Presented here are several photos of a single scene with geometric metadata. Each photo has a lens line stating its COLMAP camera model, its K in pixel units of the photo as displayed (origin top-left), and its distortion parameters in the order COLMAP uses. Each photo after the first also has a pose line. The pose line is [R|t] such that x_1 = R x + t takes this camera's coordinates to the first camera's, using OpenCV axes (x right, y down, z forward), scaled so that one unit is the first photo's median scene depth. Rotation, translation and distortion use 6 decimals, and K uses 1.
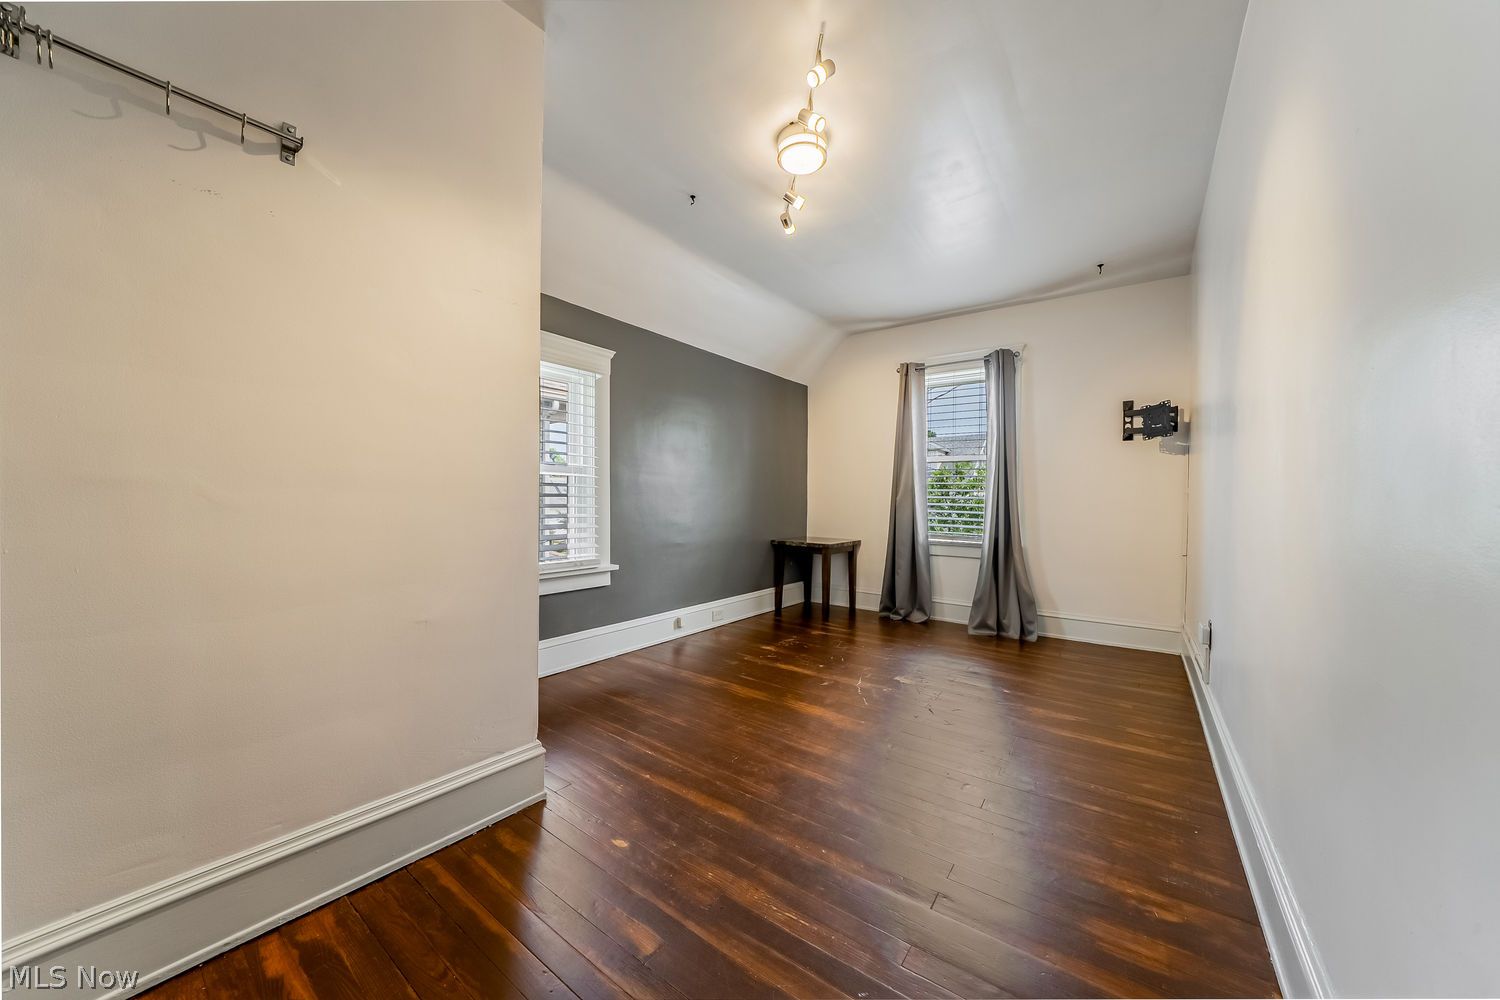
lens RADIAL K [[523.7, 0, 752.3], [0, 523.7, 511.3], [0, 0, 1]] dist [-0.019648, -0.000017]
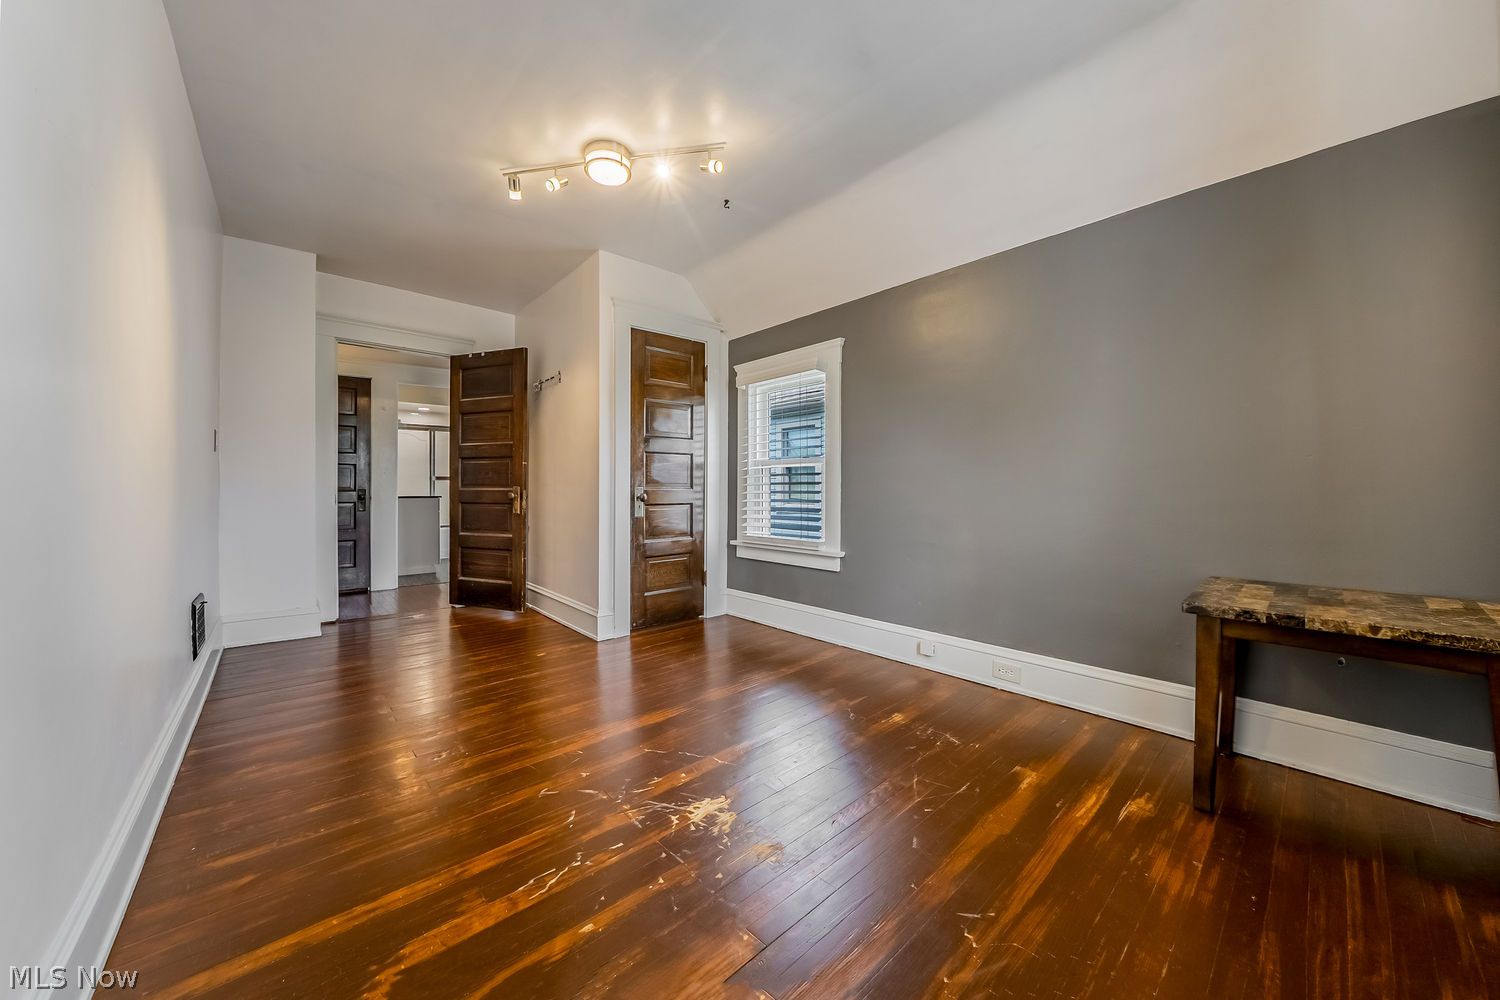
lens RADIAL K [[521.1, 0, 745.8], [0, 521.1, 493.9], [0, 0, 1]] dist [-0.019085, 0.000012]
pose [[-0.209401, 0.000747, -0.977830, 0.744322], [-0.016505, 0.999855, 0.004299, -0.010129], [0.977691, 0.017039, -0.209358, 1.035068]]
